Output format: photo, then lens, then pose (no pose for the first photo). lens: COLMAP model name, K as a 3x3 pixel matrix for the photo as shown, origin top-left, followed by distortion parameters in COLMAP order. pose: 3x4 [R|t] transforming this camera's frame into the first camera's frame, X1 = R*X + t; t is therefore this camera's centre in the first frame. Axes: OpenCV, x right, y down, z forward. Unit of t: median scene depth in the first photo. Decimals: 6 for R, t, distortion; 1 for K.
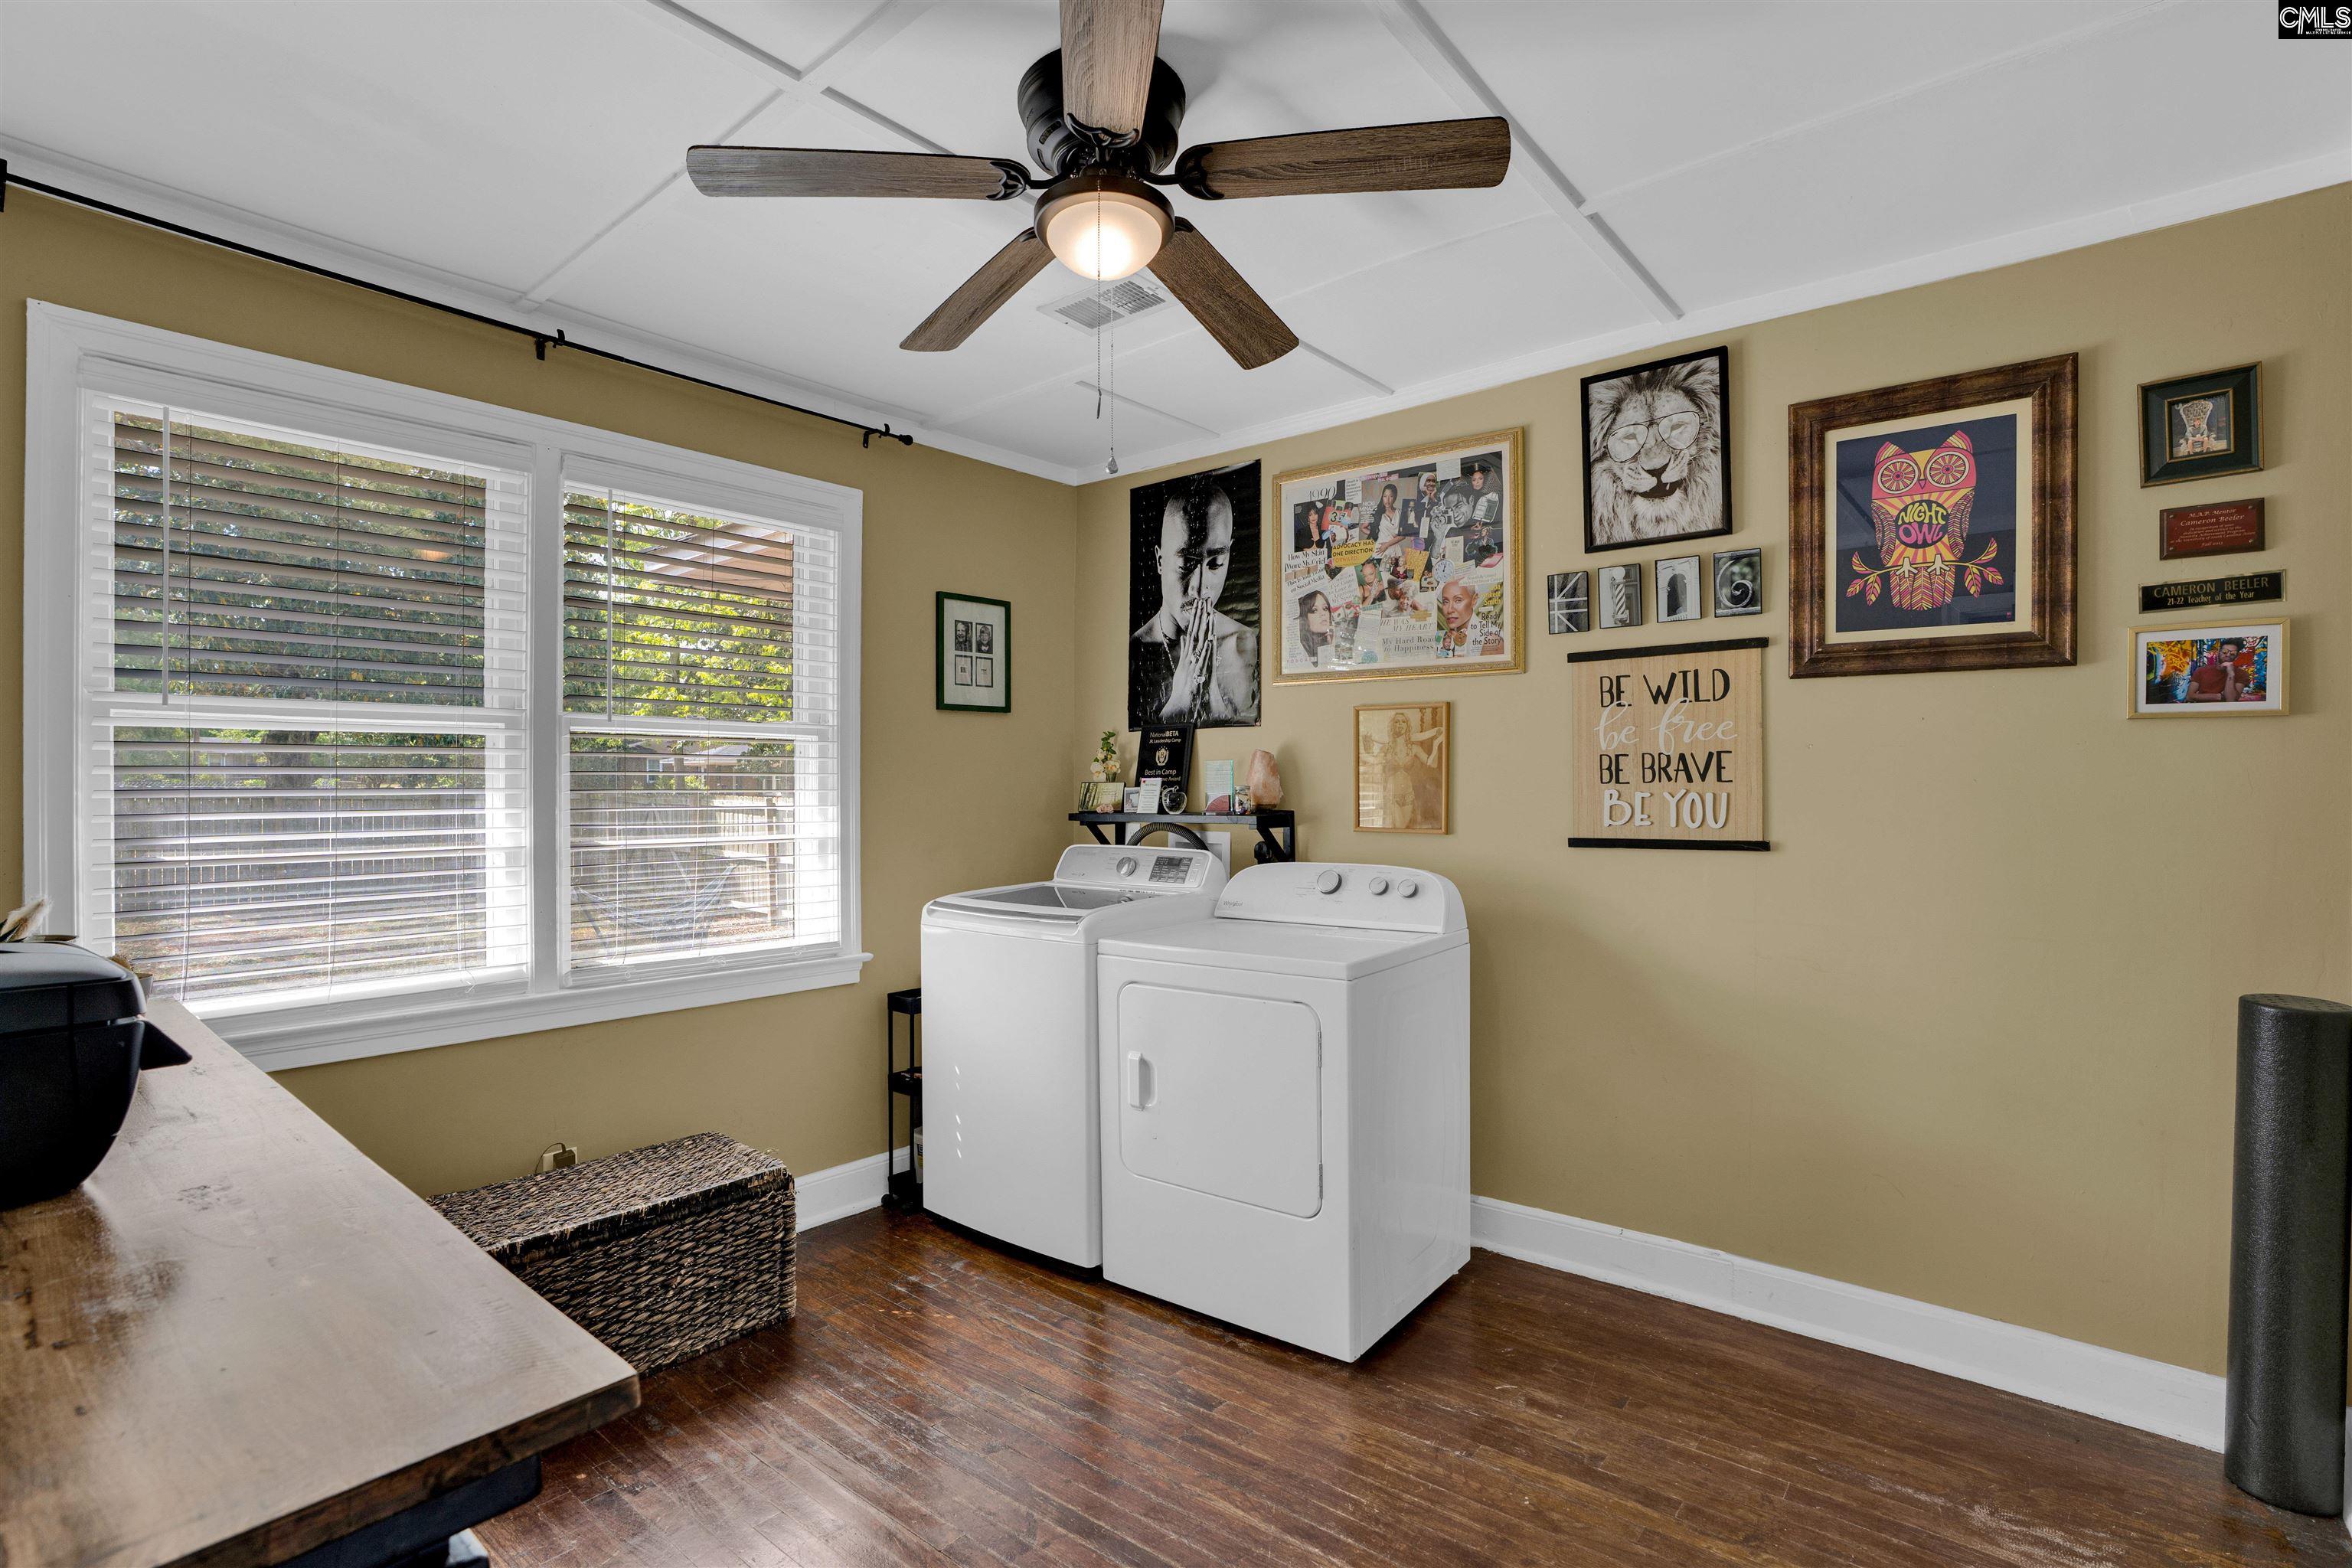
lens RADIAL K [[1106.5, 0, 1164.8], [0, 1106.5, 783.5], [0, 0, 1]] dist [-0.053214, 0.010681]
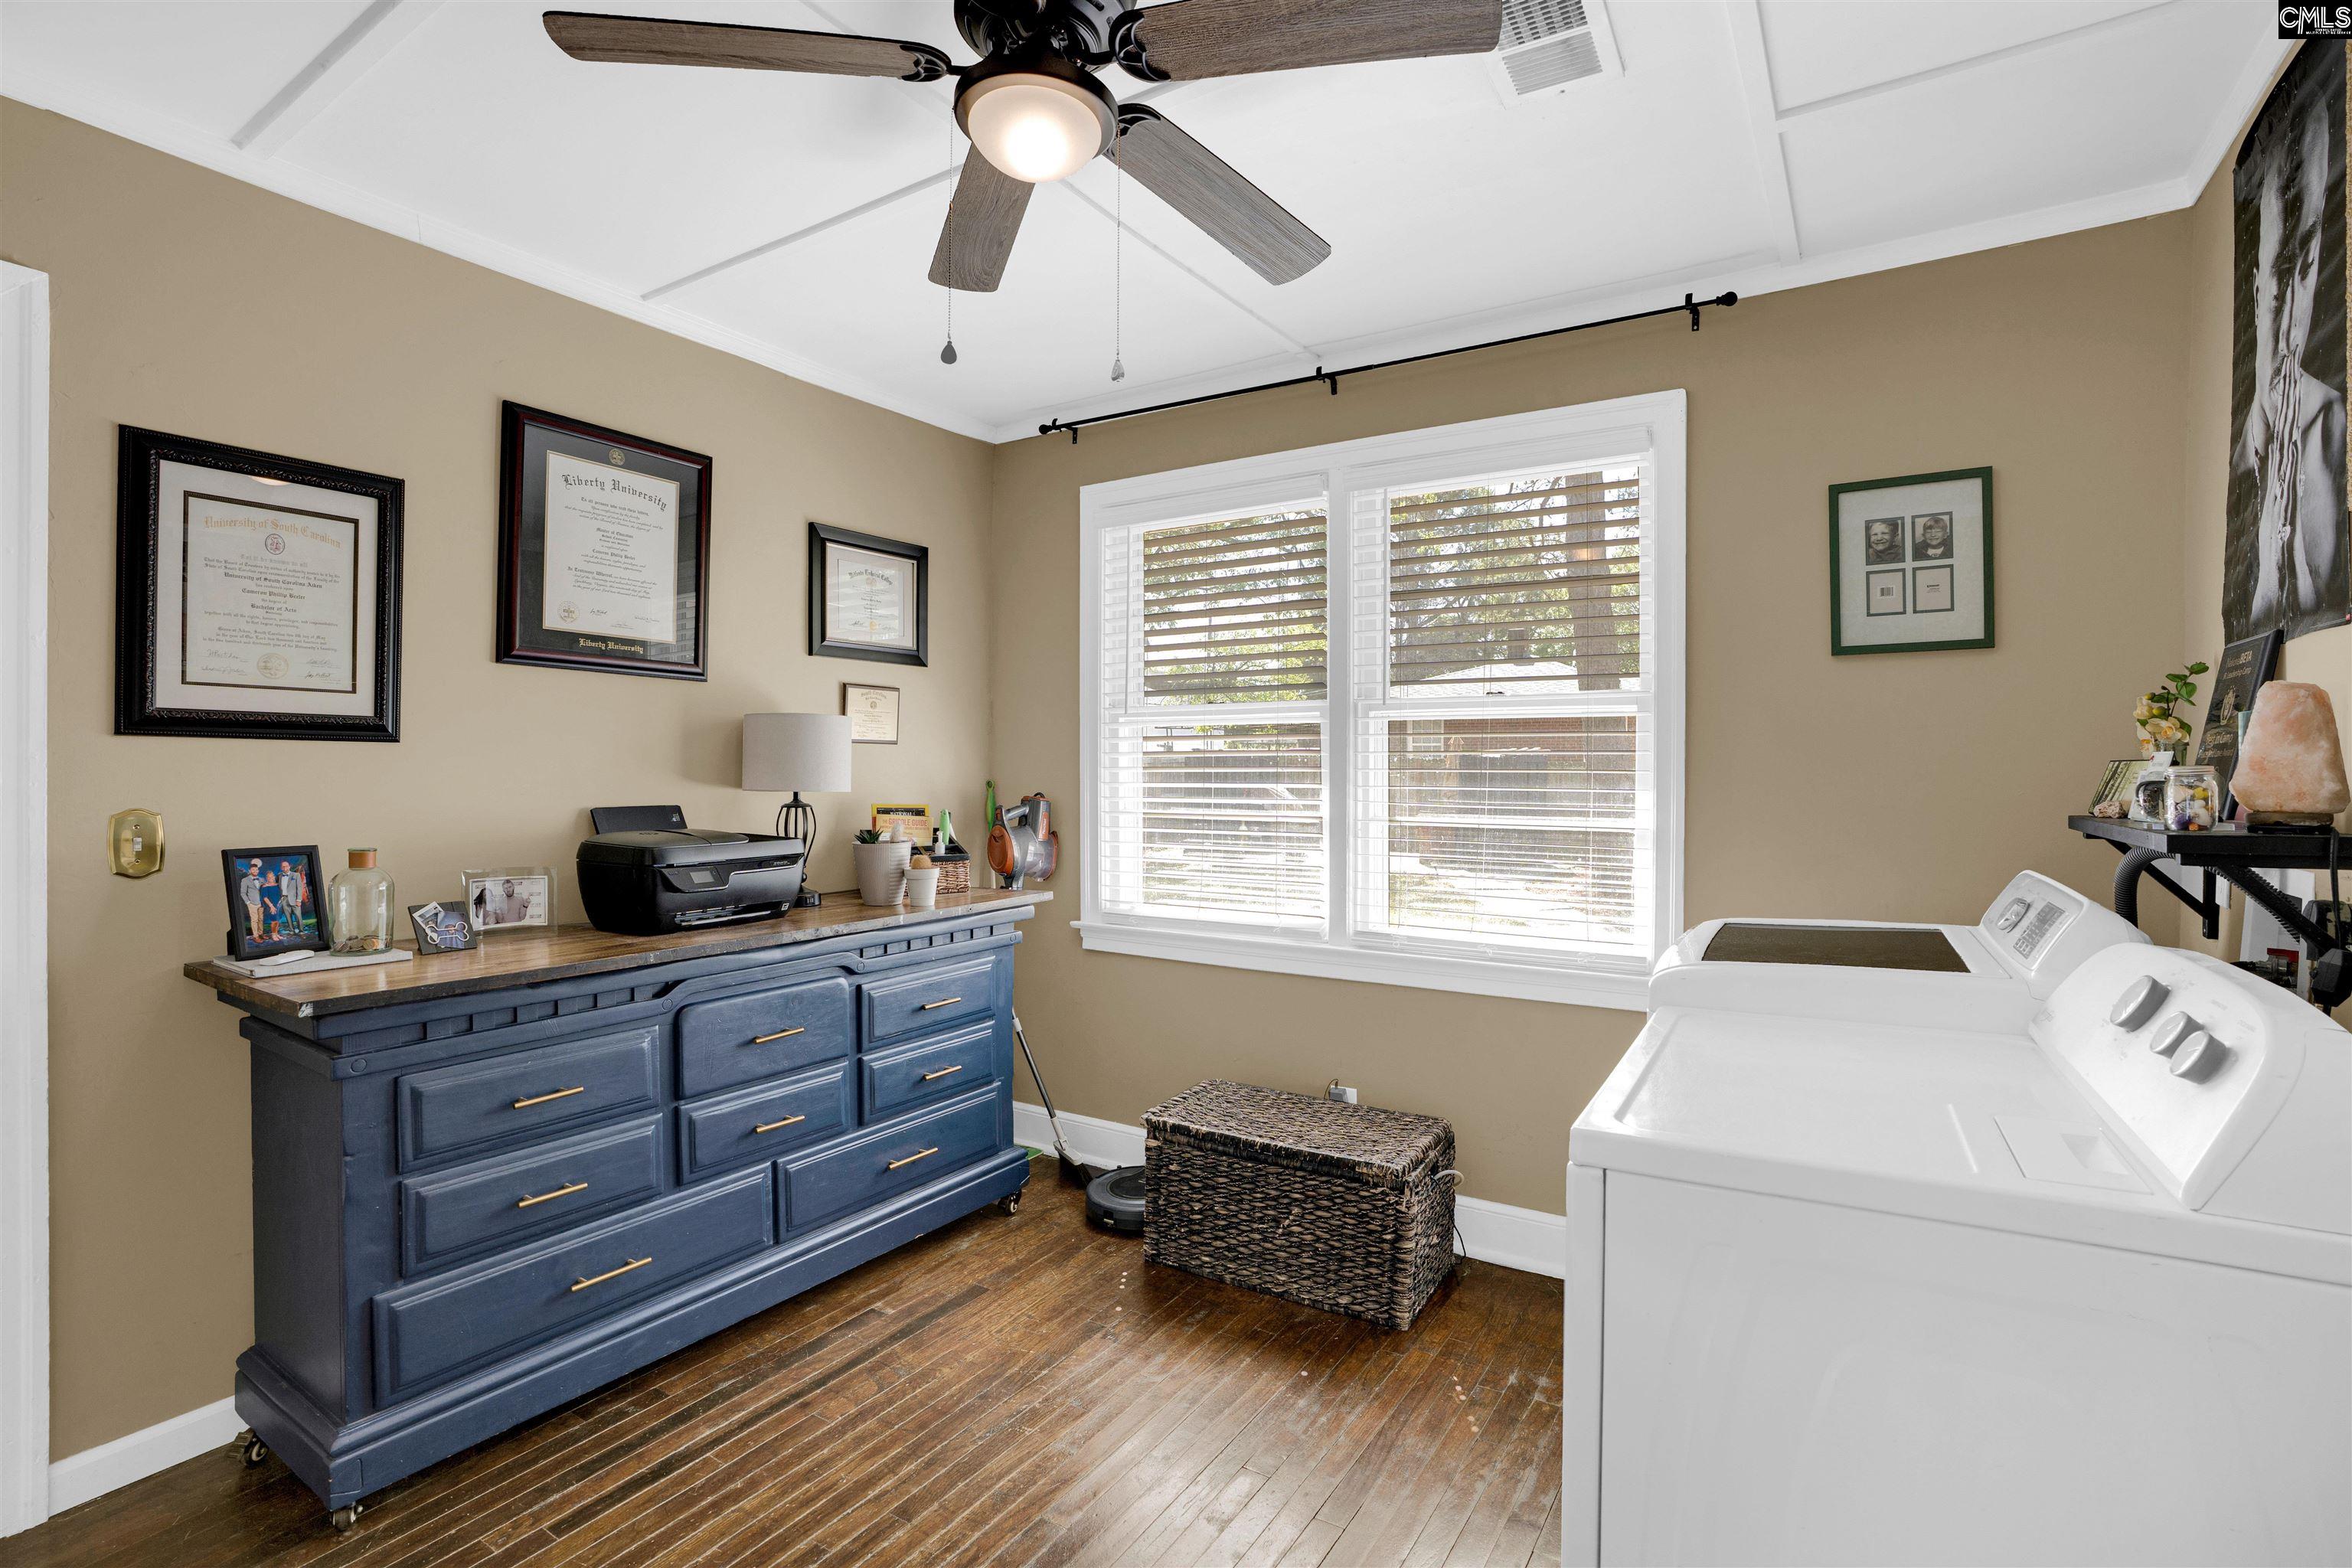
lens RADIAL K [[1106.5, 0, 1173.7], [0, 1106.5, 770.6], [0, 0, 1]] dist [-0.053214, 0.010681]
pose [[0.136179, 0.005768, -0.990667, 0.502727], [0.000233, 0.999983, 0.005855, 0.000870], [0.990684, -0.001028, 0.136176, 0.604468]]
